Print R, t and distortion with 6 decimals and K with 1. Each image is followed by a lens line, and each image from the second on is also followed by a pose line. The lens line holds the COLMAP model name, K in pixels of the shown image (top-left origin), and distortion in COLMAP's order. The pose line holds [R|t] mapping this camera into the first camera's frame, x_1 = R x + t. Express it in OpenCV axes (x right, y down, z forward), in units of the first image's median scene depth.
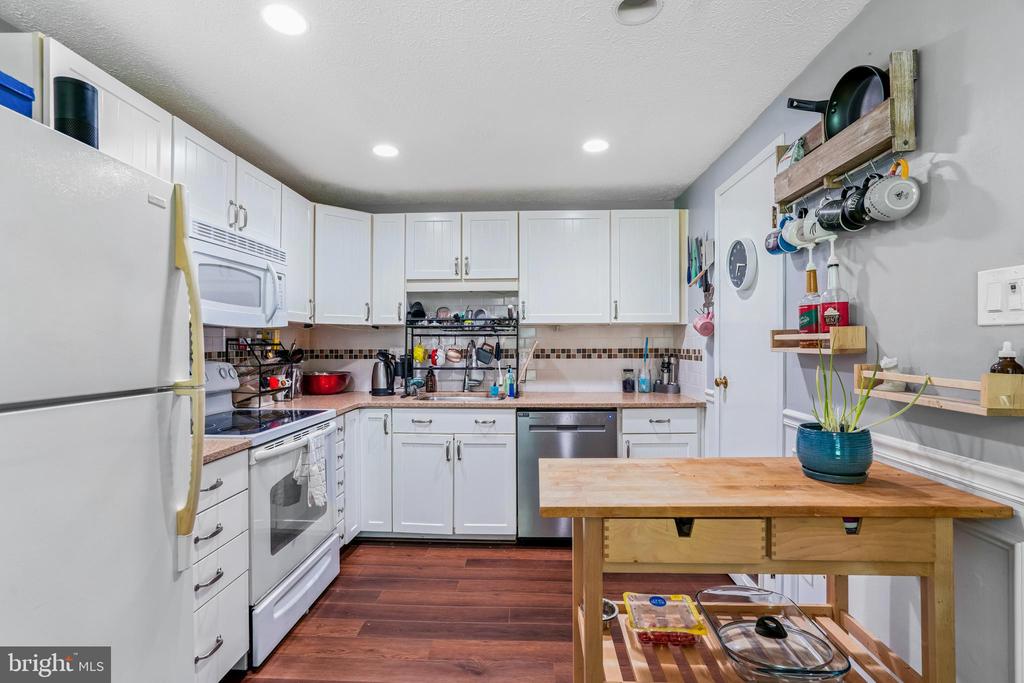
lens RADIAL K [[471.1, 0, 512.2], [0, 471.1, 340.3], [0, 0, 1]] dist [-0.041075, 0.021197]
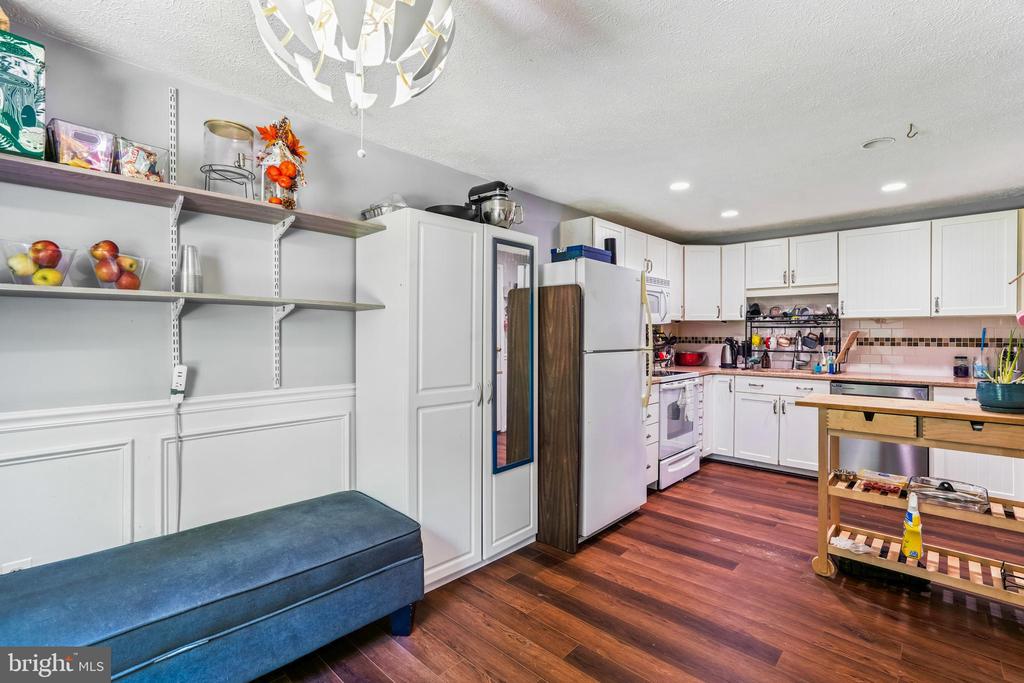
lens RADIAL K [[471.1, 0, 511.0], [0, 471.1, 334.9], [0, 0, 1]] dist [-0.041075, 0.021197]
pose [[0.757730, 0.004963, -0.652549, 0.185690], [0.001526, 0.999955, 0.009376, -0.002285], [0.652566, -0.008100, 0.757688, -0.635101]]
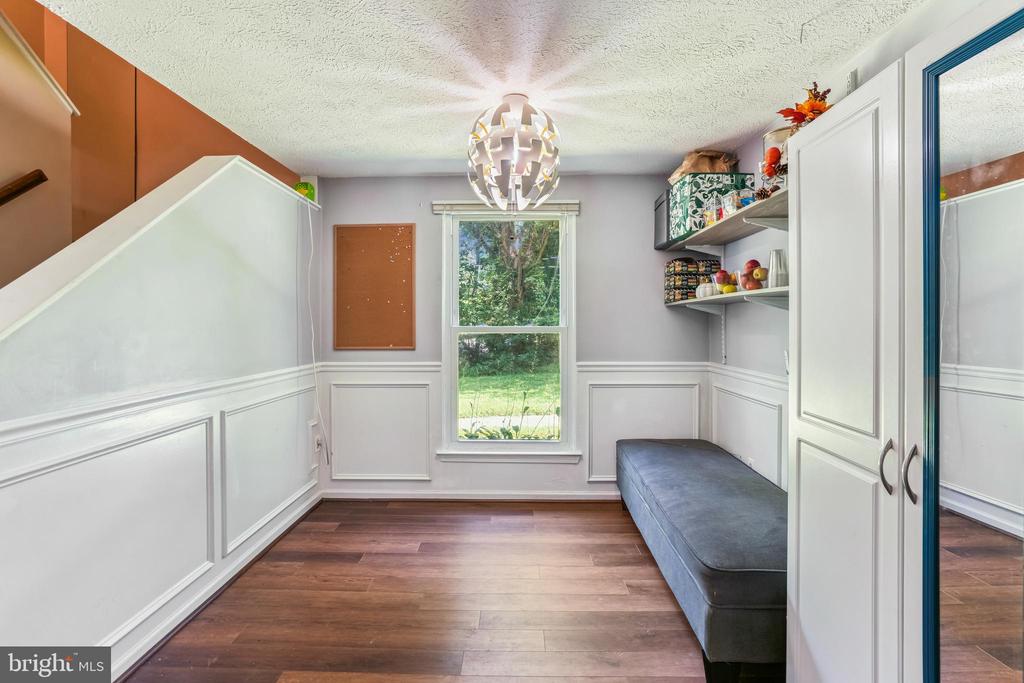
lens RADIAL K [[471.1, 0, 513.2], [0, 471.1, 323.7], [0, 0, 1]] dist [-0.041075, 0.021197]
pose [[-0.999351, 0.004048, -0.035782, -0.114542], [0.004214, 0.999981, -0.004558, 0.002764], [0.035763, -0.004706, -0.999349, 0.333758]]
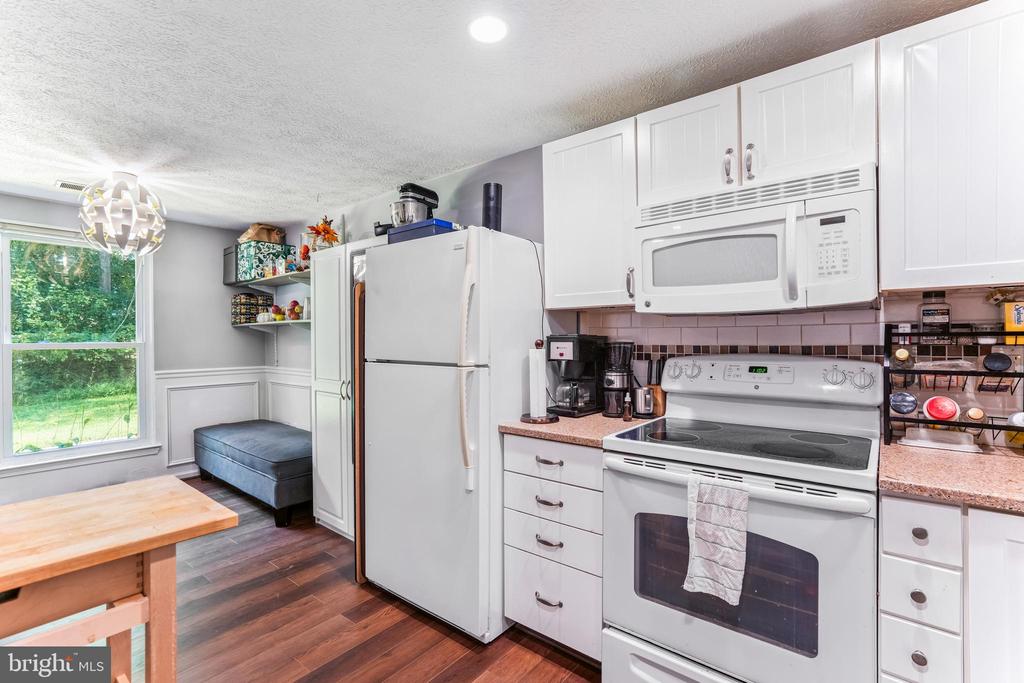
lens RADIAL K [[471.1, 0, 507.0], [0, 471.1, 341.4], [0, 0, 1]] dist [-0.041075, 0.021197]
pose [[-0.595172, 0.010537, -0.803529, 0.181989], [0.011335, 0.999925, 0.004717, 0.008574], [0.803518, -0.006301, -0.595247, 0.873404]]
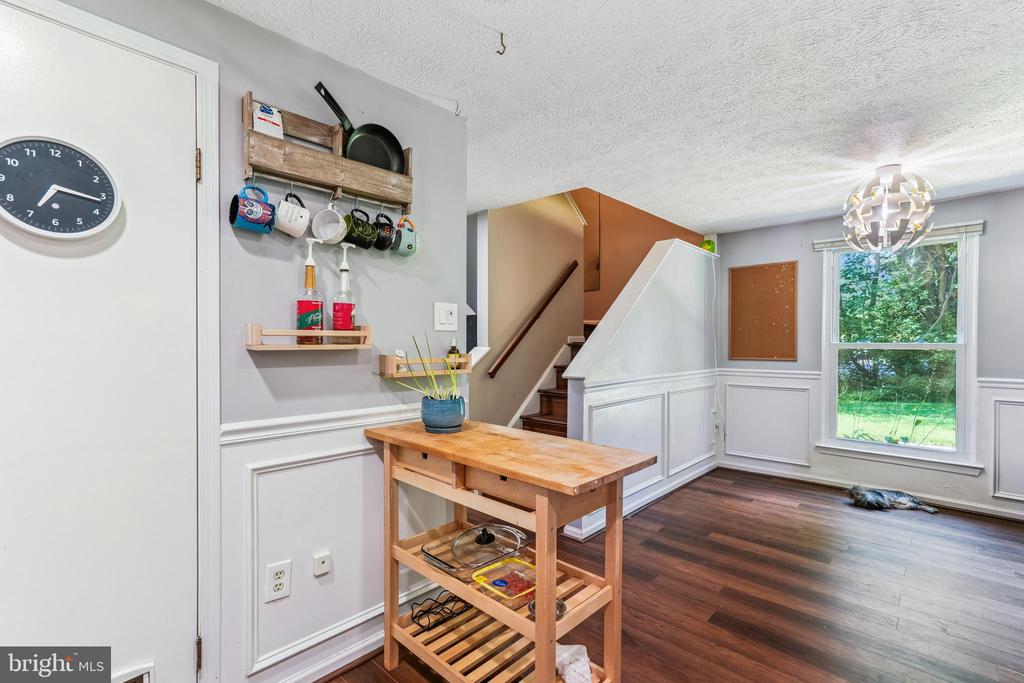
lens RADIAL K [[471.1, 0, 501.2], [0, 471.1, 347.9], [0, 0, 1]] dist [-0.041075, 0.021197]
pose [[-0.747454, -0.006252, 0.664284, -0.187302], [-0.001403, 0.999968, 0.007833, 0.009510], [-0.664312, 0.004923, -0.747439, 0.862663]]
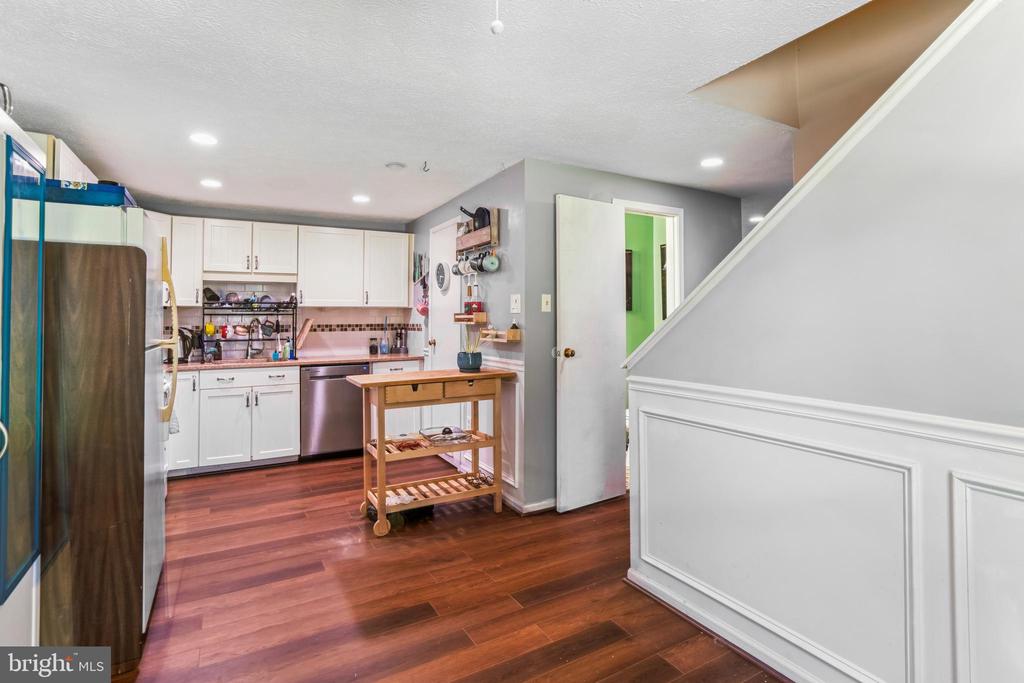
lens RADIAL K [[503.0, 0, 503.7], [0, 503.0, 304.5], [0, 0, 1]] dist [-0.022670, 0.010407]
pose [[0.855080, 0.011918, 0.518359, -0.258666], [0.001576, 0.999671, -0.025584, -0.002427], [-0.518493, 0.022693, 0.854781, -0.646283]]
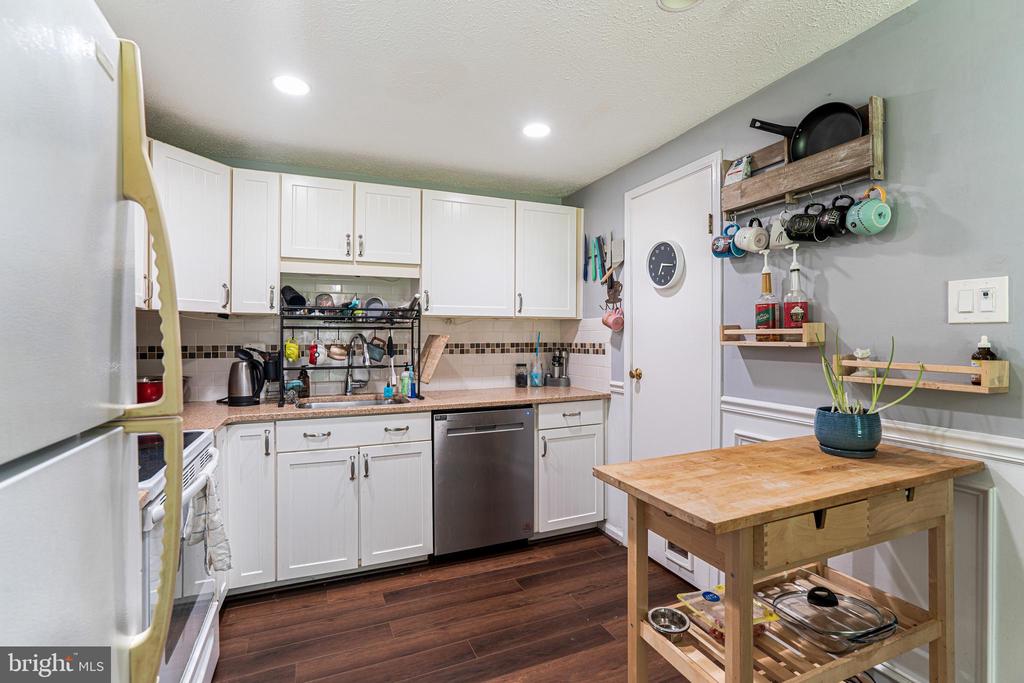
lens RADIAL K [[471.1, 0, 513.2], [0, 471.1, 336.0], [0, 0, 1]] dist [-0.041075, 0.021197]
pose [[0.900830, 0.001402, 0.434170, -0.240416], [-0.002447, 0.999995, 0.001849, 0.001547], [-0.434165, -0.002728, 0.900829, 0.140009]]
